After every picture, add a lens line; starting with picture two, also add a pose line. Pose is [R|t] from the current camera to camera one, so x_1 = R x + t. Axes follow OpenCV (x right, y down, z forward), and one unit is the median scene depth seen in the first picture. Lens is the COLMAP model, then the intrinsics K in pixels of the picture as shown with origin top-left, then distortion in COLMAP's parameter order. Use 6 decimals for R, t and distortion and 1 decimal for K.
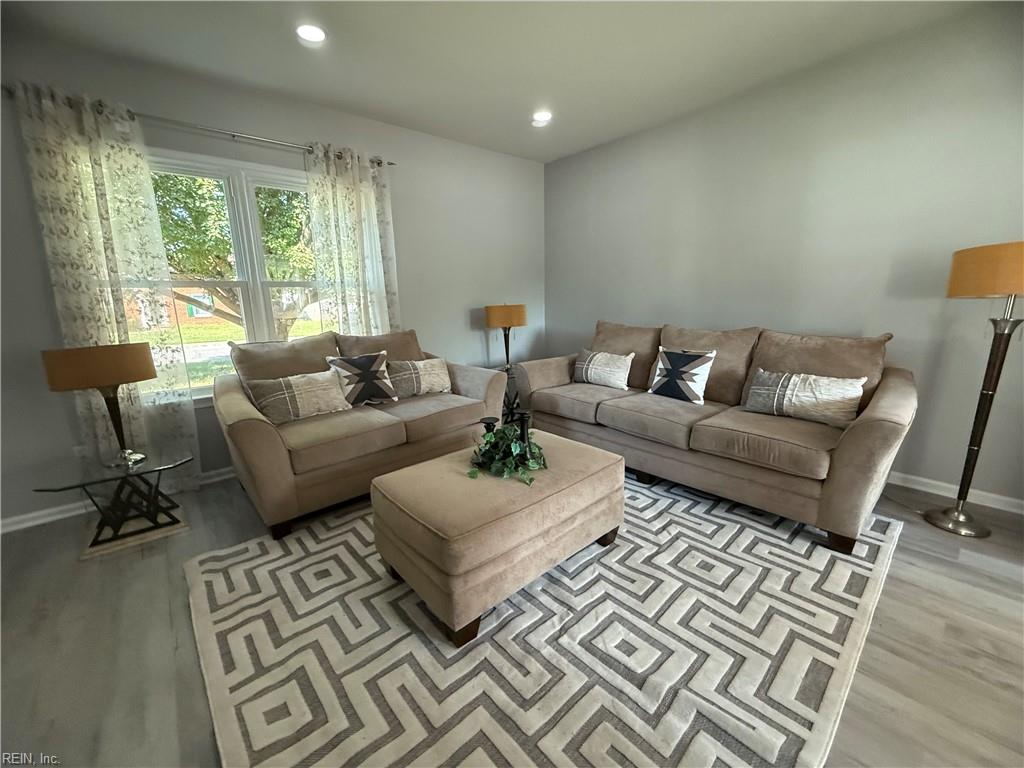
lens RADIAL K [[412.1, 0, 510.0], [0, 412.1, 384.4], [0, 0, 1]] dist [-0.000950, -0.000158]
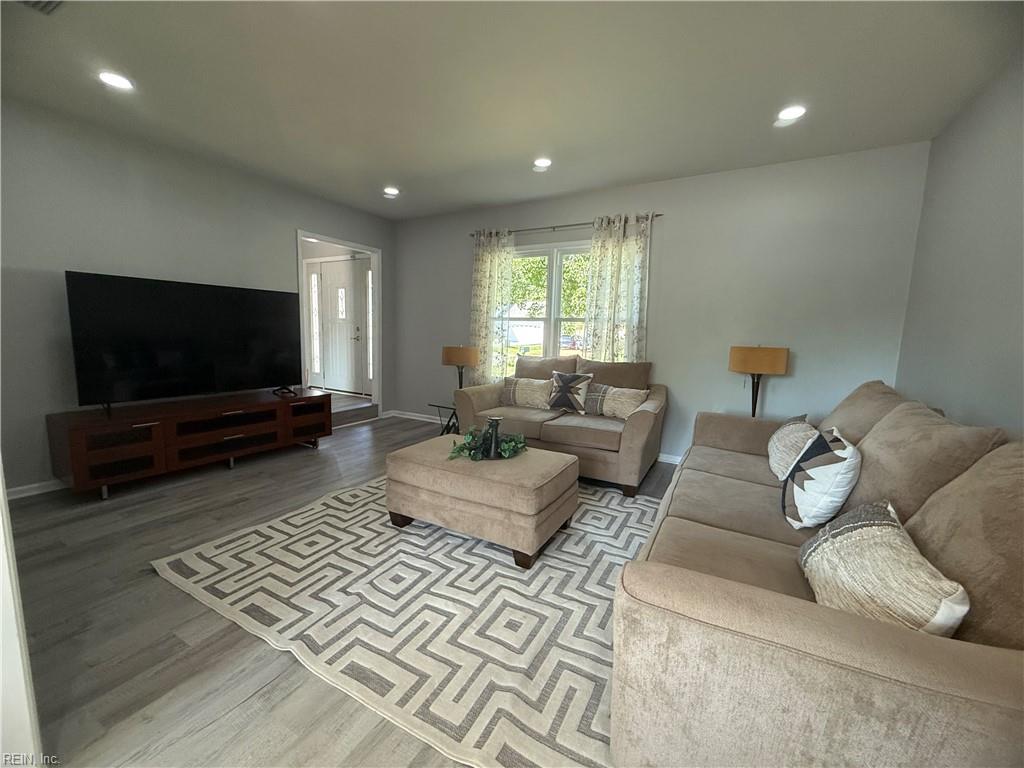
lens RADIAL K [[412.1, 0, 511.6], [0, 412.1, 382.8], [0, 0, 1]] dist [-0.000950, -0.000158]
pose [[0.336813, 0.151398, -0.929320, 1.487081], [-0.228550, 0.970616, 0.075293, -0.181979], [0.913412, 0.187037, 0.361518, 0.671632]]
